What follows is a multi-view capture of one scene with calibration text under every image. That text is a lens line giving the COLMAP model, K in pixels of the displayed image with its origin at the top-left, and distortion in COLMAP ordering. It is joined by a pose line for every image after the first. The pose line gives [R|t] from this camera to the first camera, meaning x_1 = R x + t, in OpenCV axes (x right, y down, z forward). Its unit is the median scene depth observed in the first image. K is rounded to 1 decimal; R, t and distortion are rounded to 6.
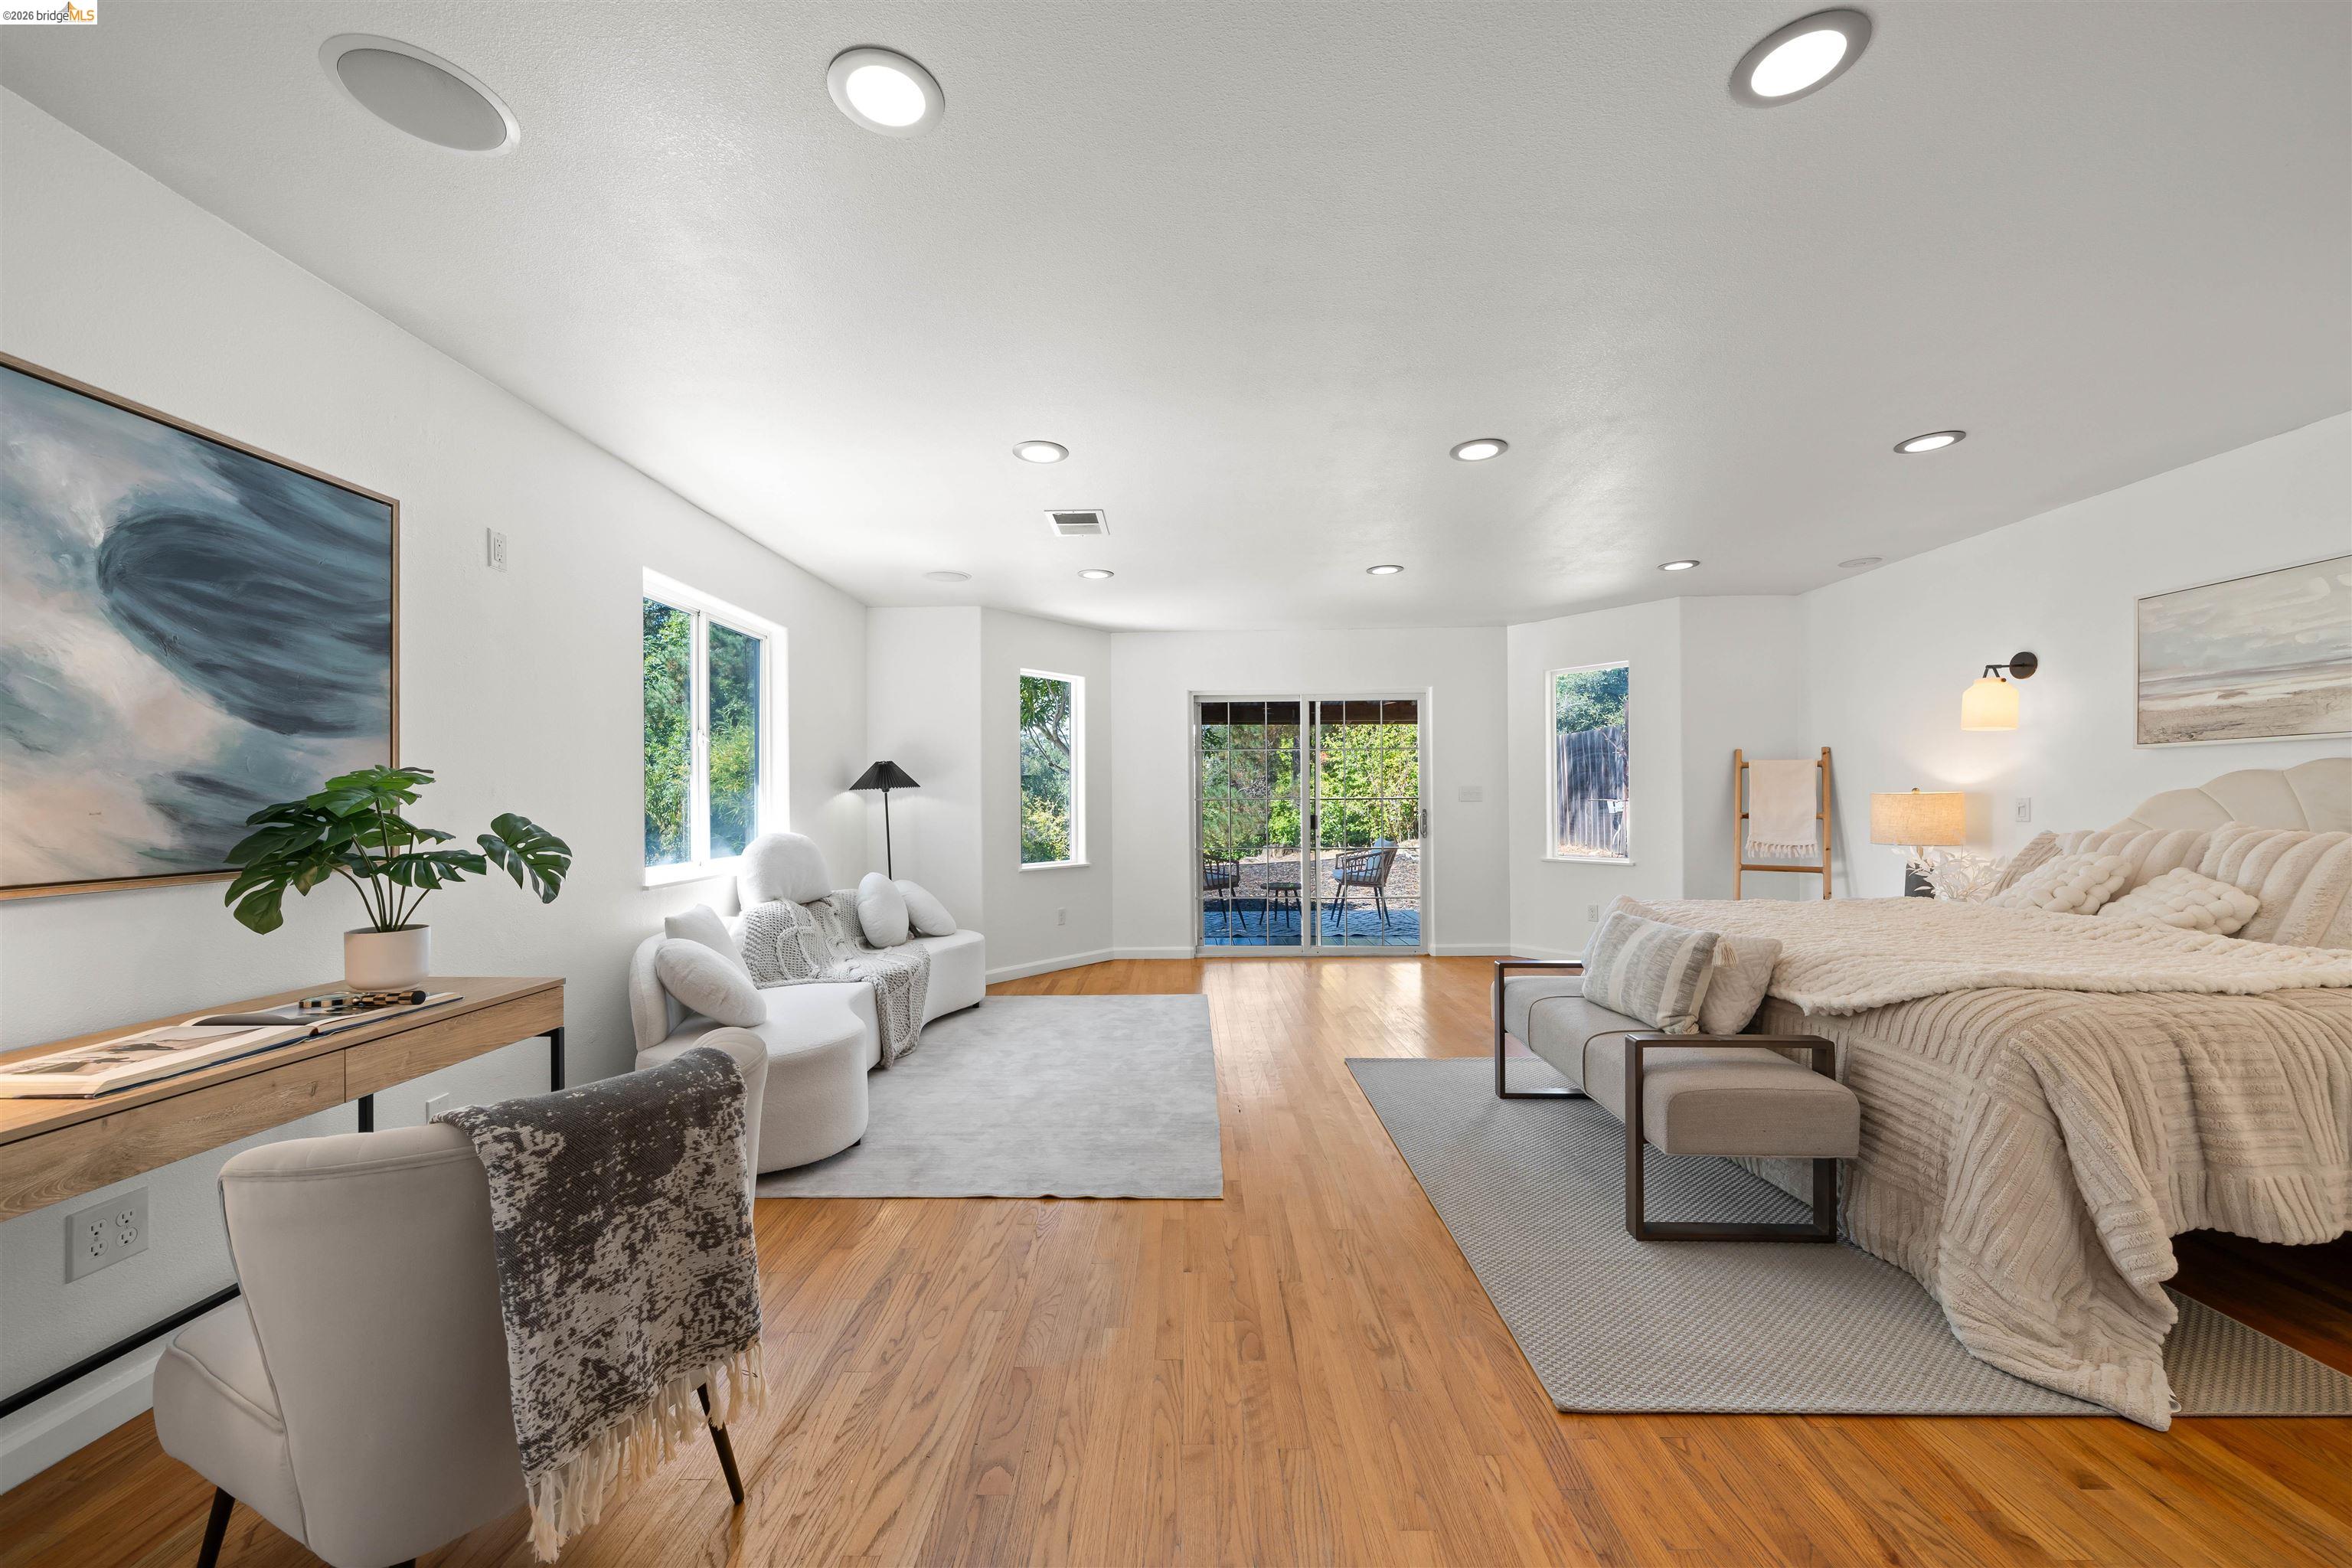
lens RADIAL K [[857.1, 0, 1176.4], [0, 857.1, 799.7], [0, 0, 1]] dist [-0.002862, -0.000418]
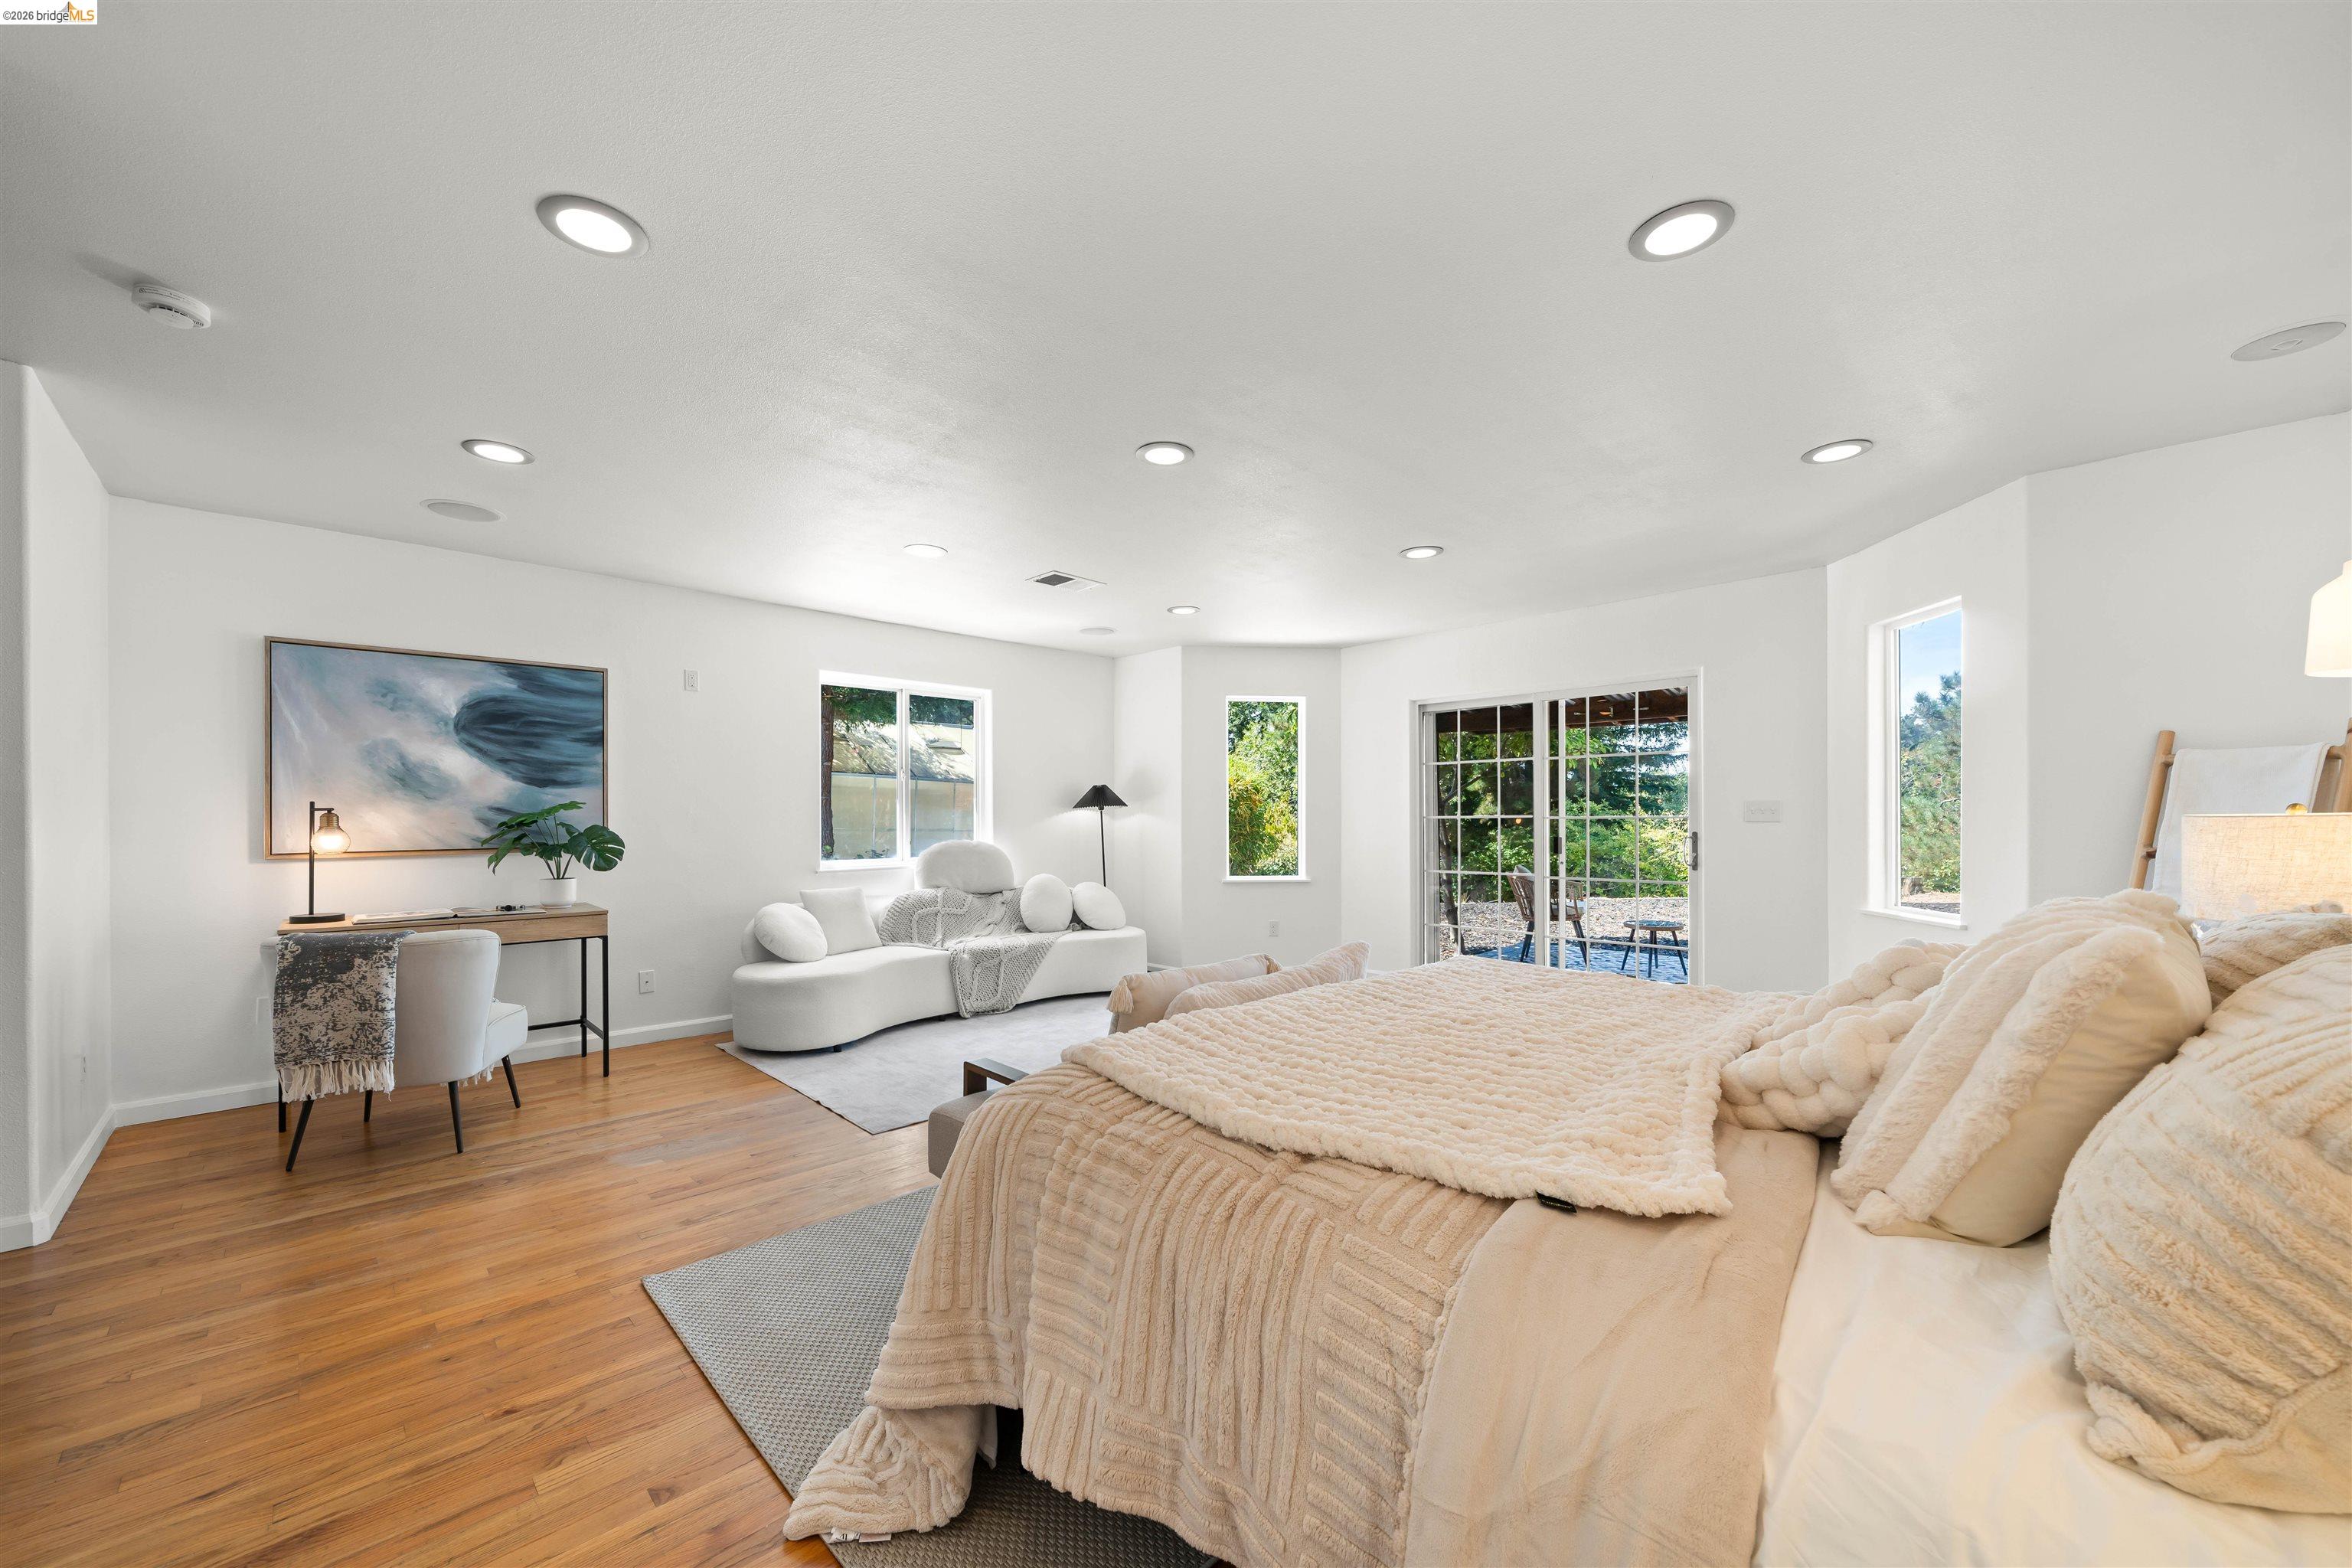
lens RADIAL K [[865.8, 0, 1180.2], [0, 865.8, 820.1], [0, 0, 1]] dist [-0.001110, -0.000132]
pose [[0.725110, 0.007907, -0.688588, 1.724217], [-0.002742, 0.999959, 0.008594, -0.017025], [0.688628, -0.004344, 0.725102, 0.523825]]
